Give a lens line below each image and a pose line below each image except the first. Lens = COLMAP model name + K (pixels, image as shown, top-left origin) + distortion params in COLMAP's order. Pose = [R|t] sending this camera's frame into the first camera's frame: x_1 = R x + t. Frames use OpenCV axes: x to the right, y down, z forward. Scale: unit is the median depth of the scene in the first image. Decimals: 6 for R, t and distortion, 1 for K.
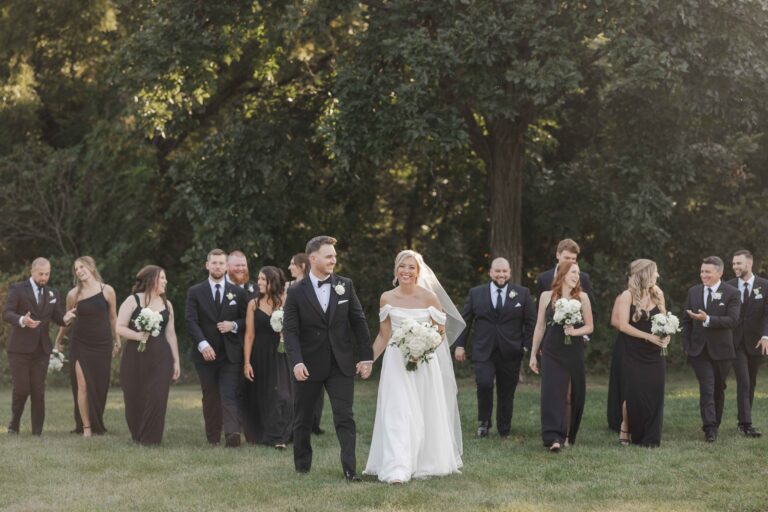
lens RADIAL K [[2008.8, 0, 384.0], [0, 2008.8, 256.0], [0, 0, 1]] dist [-0.056102, -0.026105]
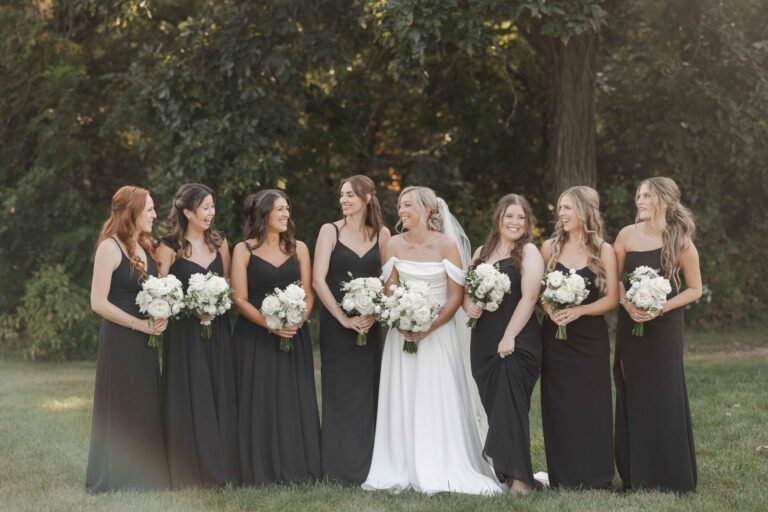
lens RADIAL K [[2008.8, 0, 384.0], [0, 2008.8, 256.0], [0, 0, 1]] dist [-0.056102, -0.026105]
pose [[0.991367, -0.009085, 0.130802, -0.113879], [0.004504, 0.999367, 0.035275, 0.000421], [-0.131040, -0.034382, 0.990781, 0.269649]]
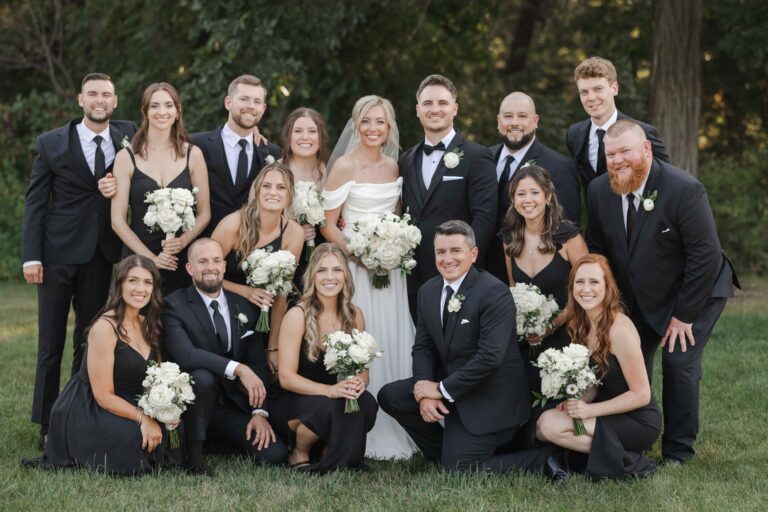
lens RADIAL K [[2008.8, 0, 384.0], [0, 2008.8, 256.0], [0, 0, 1]] dist [-0.056102, -0.026105]
pose [[0.992136, 0.019311, -0.123665, 0.050176], [-0.009420, 0.996745, 0.080072, 0.000126], [0.124808, -0.078277, 0.989088, 0.353951]]
